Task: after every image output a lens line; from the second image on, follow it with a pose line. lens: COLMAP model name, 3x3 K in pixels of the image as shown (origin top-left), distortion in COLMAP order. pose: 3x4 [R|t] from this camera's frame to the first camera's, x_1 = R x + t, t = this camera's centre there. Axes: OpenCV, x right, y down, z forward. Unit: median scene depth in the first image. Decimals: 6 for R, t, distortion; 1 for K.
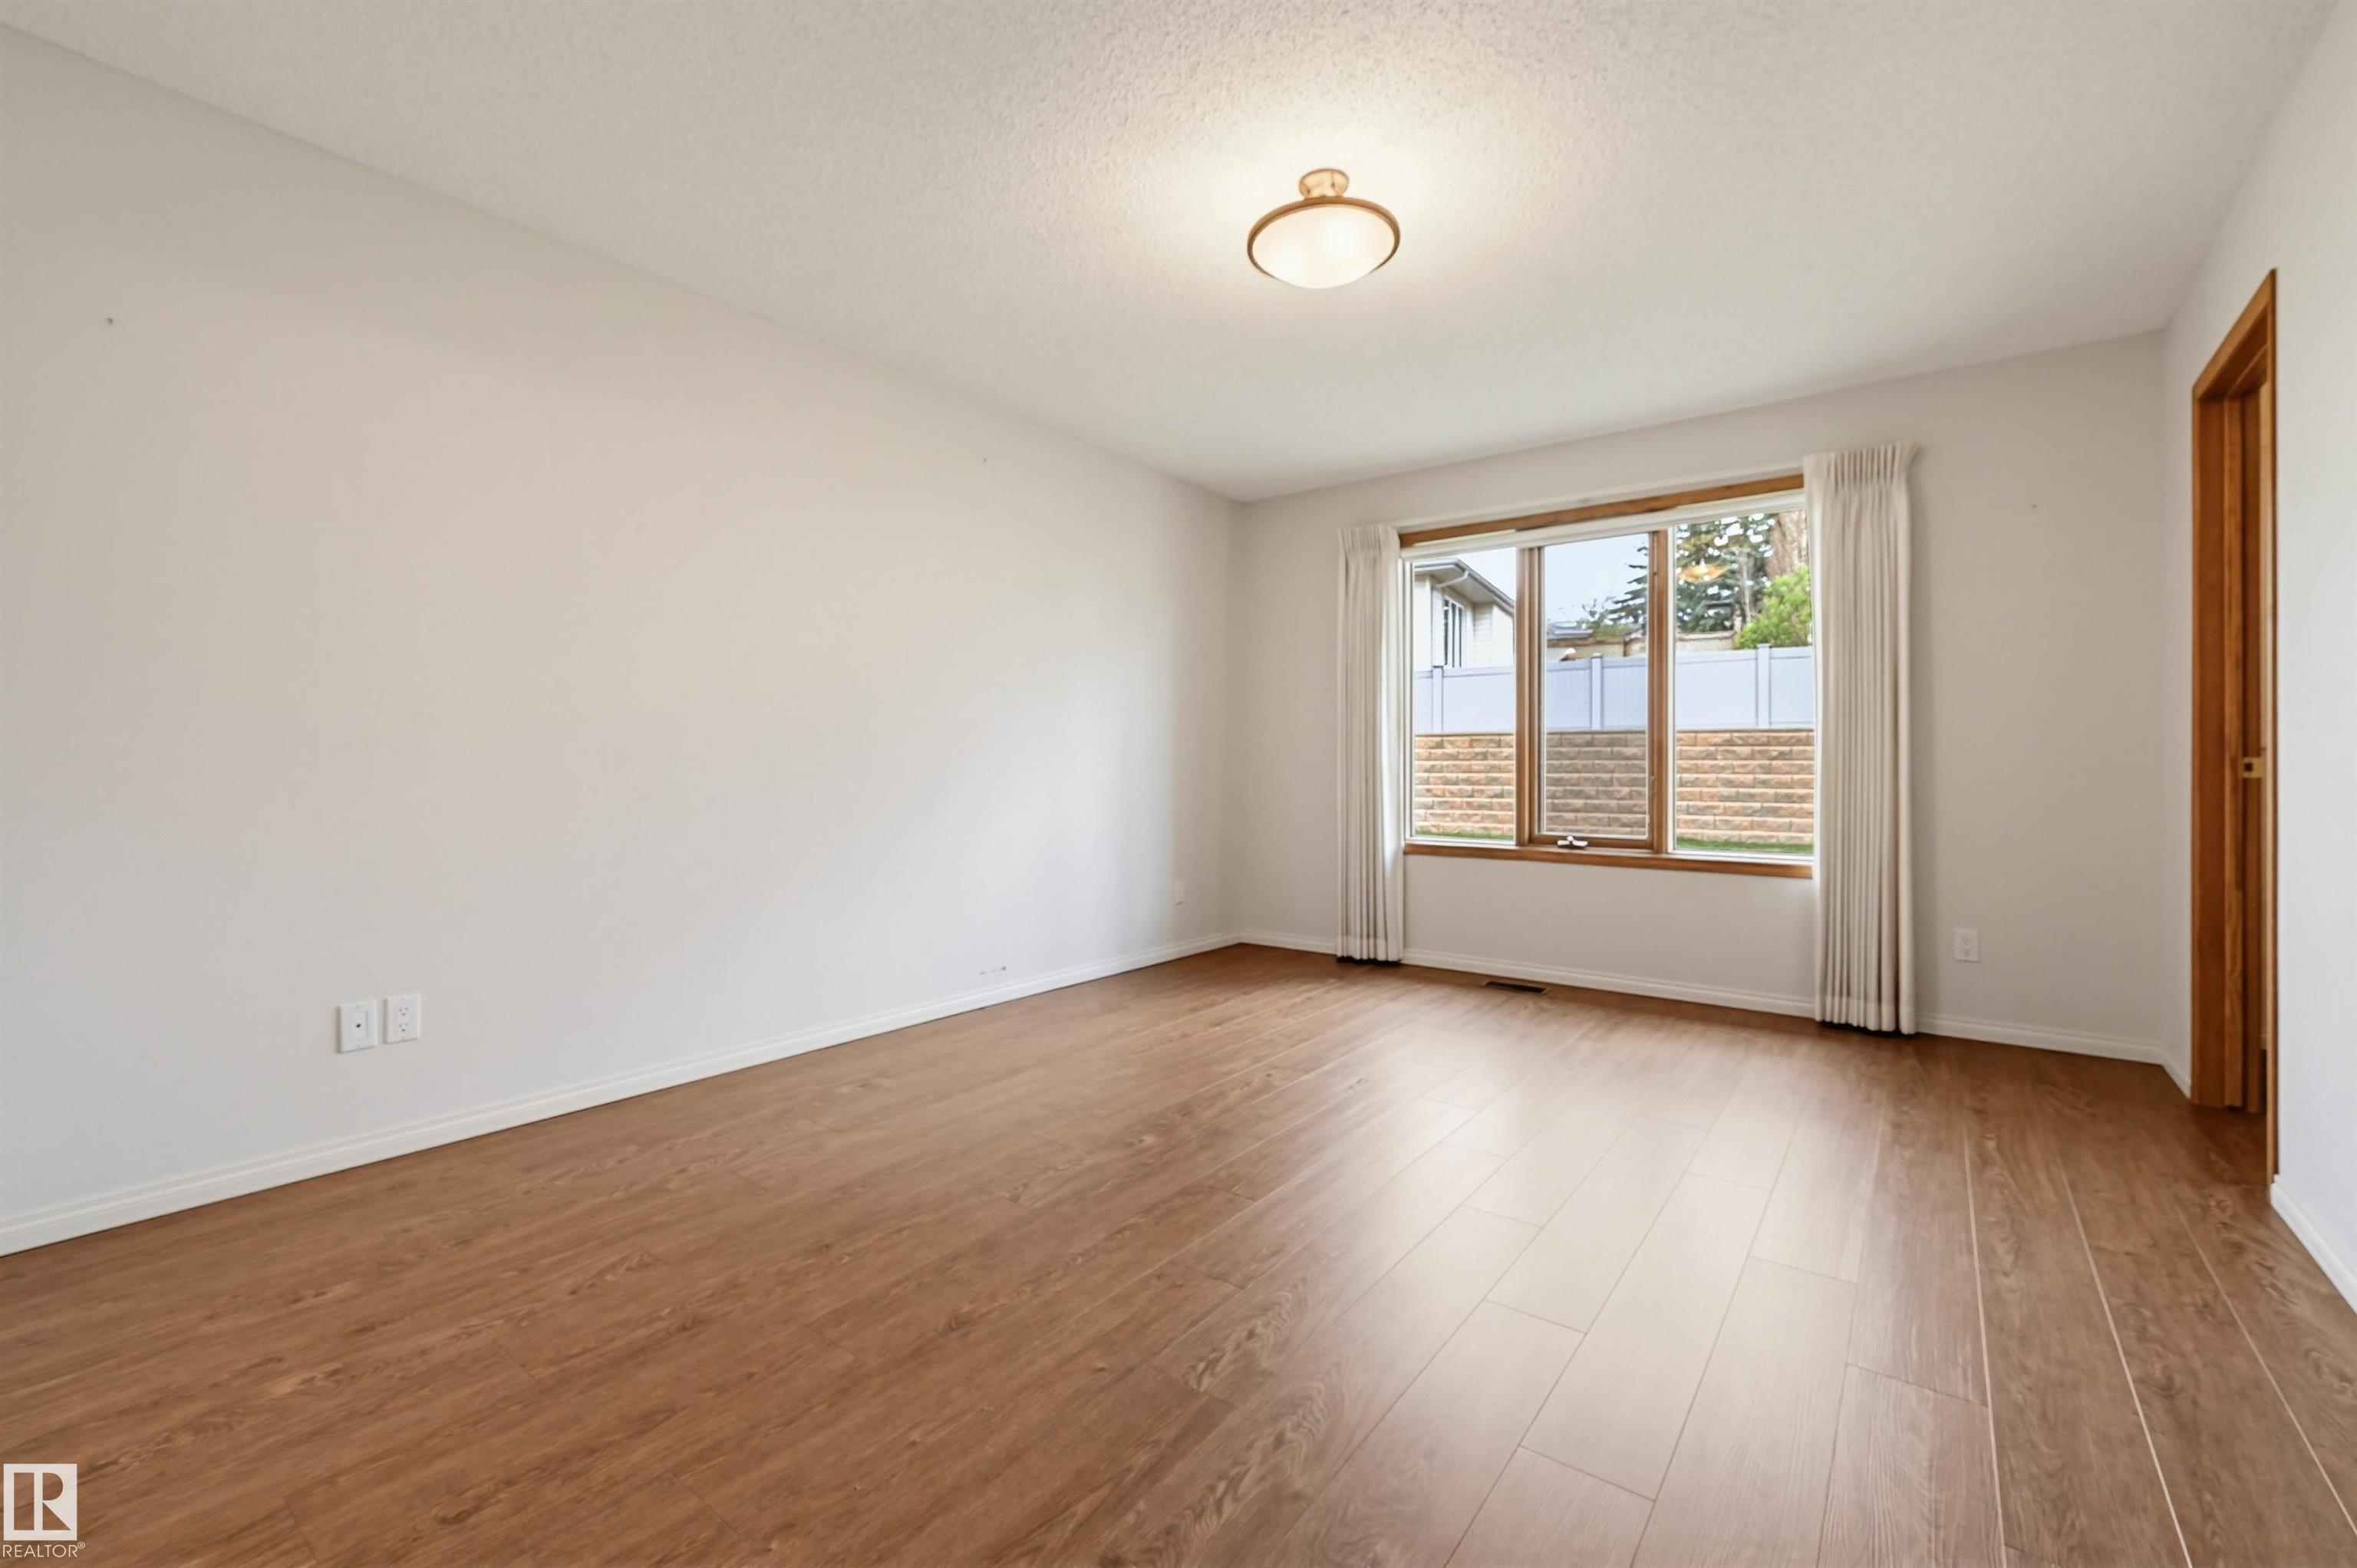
lens RADIAL K [[984.7, 0, 1169.2], [0, 984.7, 762.7], [0, 0, 1]] dist [-0.001724, -0.000129]
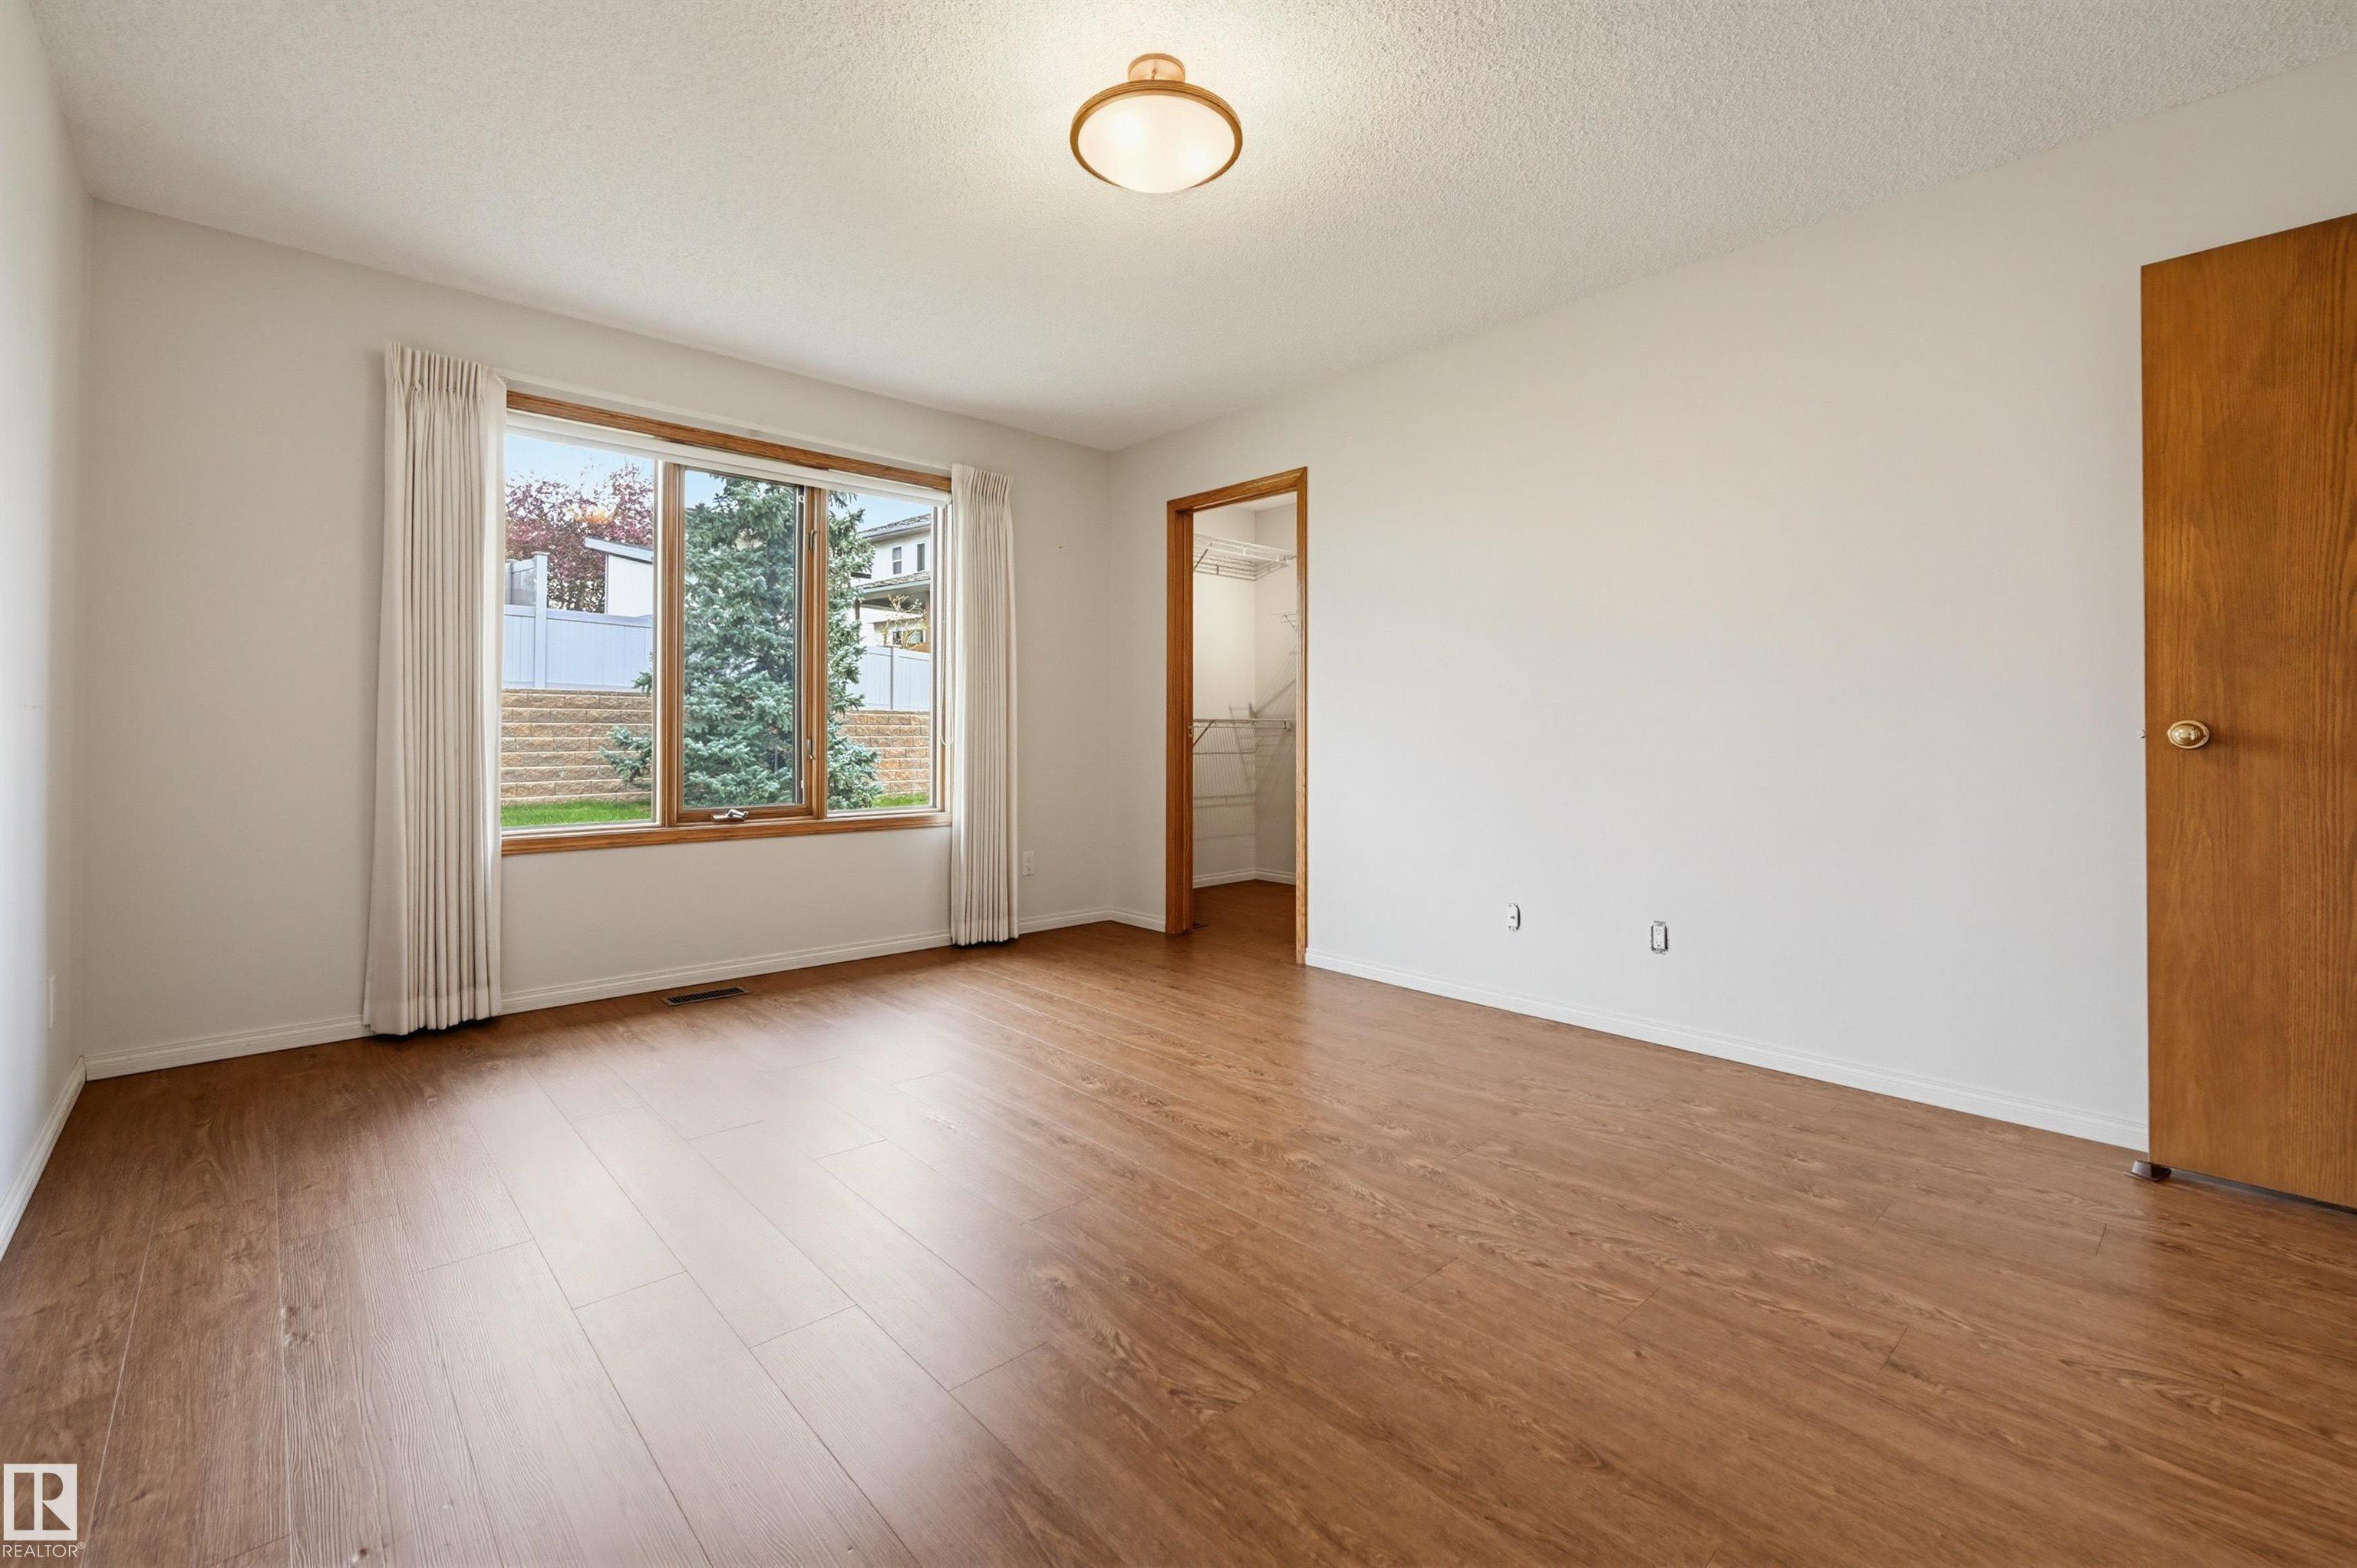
lens RADIAL K [[991.7, 0, 1177.9], [0, 991.7, 726.8], [0, 0, 1]] dist [0.001262, 0.000066]
pose [[0.171751, 0.003467, 0.985134, -0.493687], [-0.007031, 0.999973, -0.002294, 0.001252], [-0.985115, -0.006532, 0.171771, 0.568072]]
